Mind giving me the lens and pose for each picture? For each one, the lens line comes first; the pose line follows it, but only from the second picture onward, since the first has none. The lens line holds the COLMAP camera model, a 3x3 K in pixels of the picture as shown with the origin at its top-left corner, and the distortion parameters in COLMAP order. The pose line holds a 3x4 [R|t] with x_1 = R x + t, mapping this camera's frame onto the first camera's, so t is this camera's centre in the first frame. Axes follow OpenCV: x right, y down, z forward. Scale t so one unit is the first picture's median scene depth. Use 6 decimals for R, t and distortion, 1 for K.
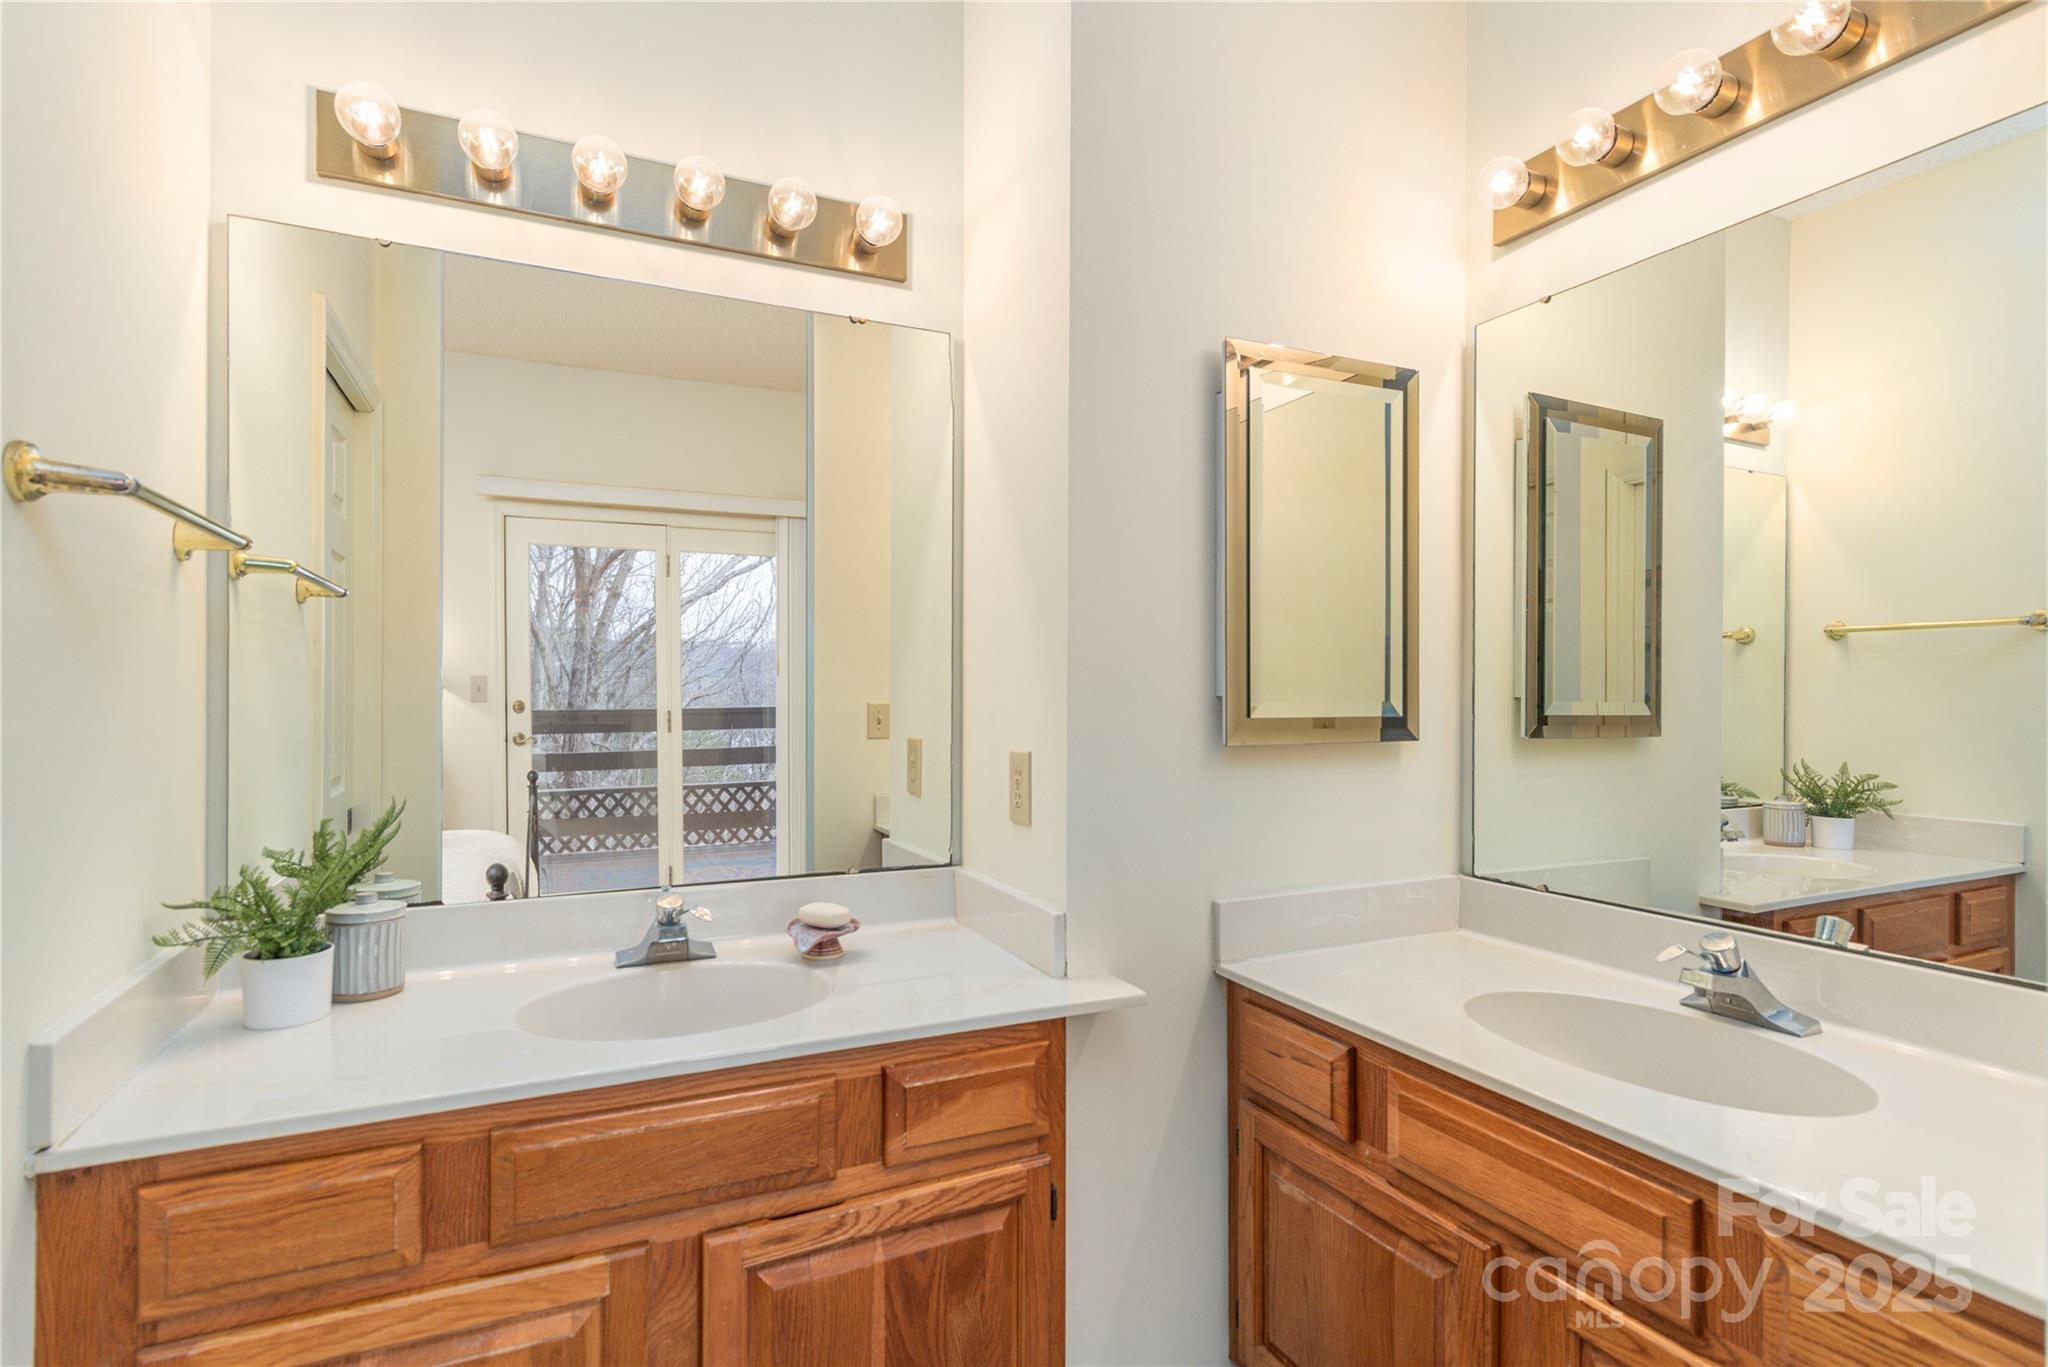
lens RADIAL K [[1001.5, 0, 1018.5], [0, 1001.5, 706.9], [0, 0, 1]] dist [0.008648, 0.000578]
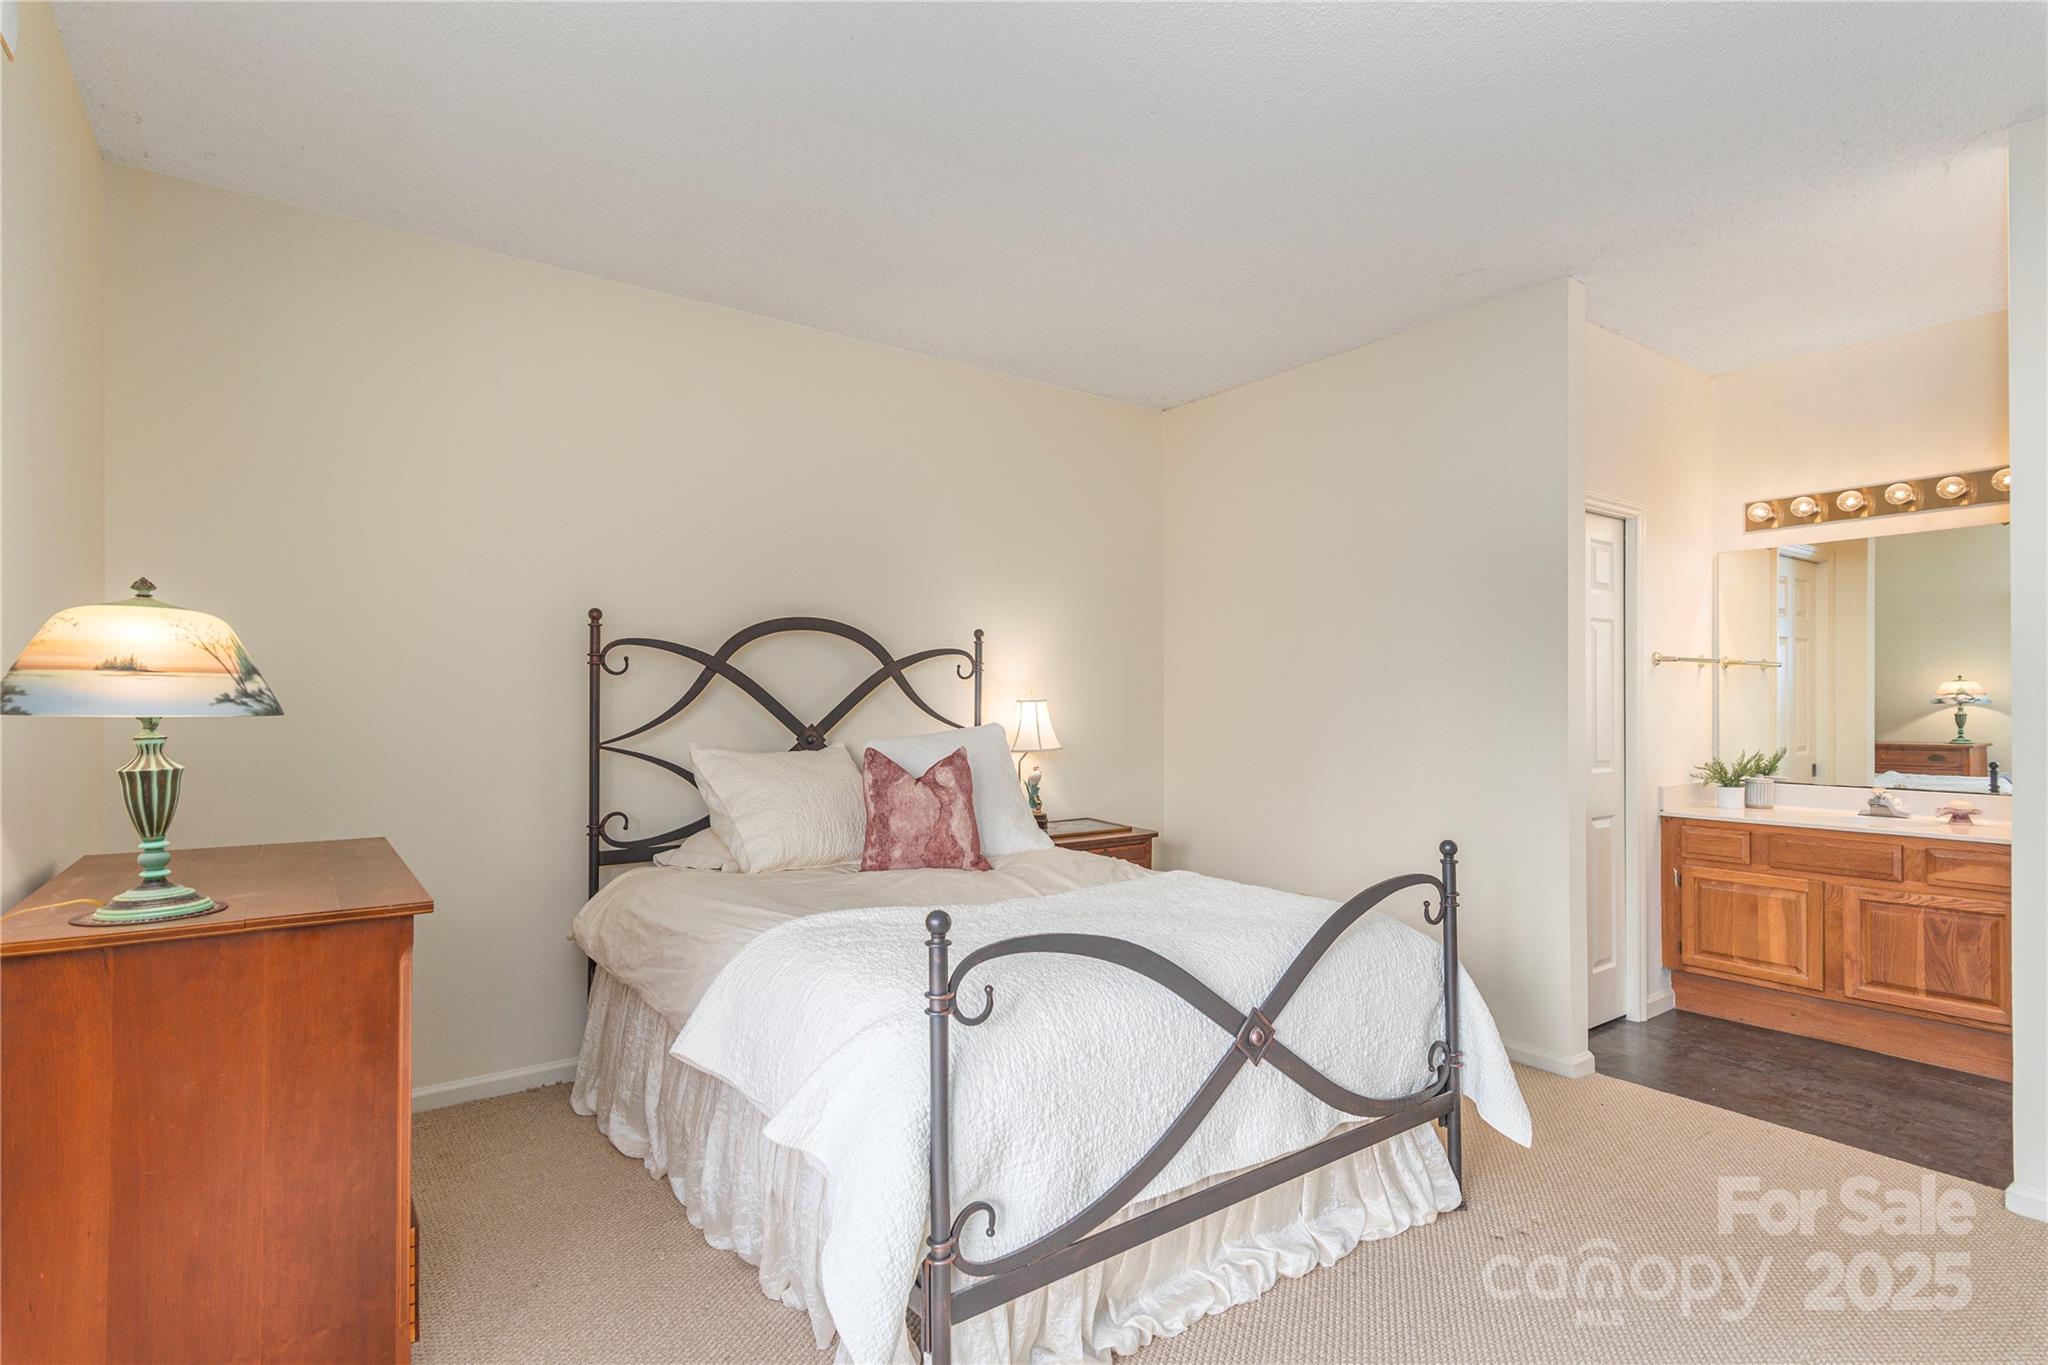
lens RADIAL K [[1001.5, 0, 1018.5], [0, 1001.5, 705.9], [0, 0, 1]] dist [0.008648, 0.000578]
pose [[0.187678, 0.000354, -0.982230, 2.087387], [-0.007046, 0.999975, -0.000986, 0.001765], [0.982205, 0.007106, 0.187676, -1.917943]]
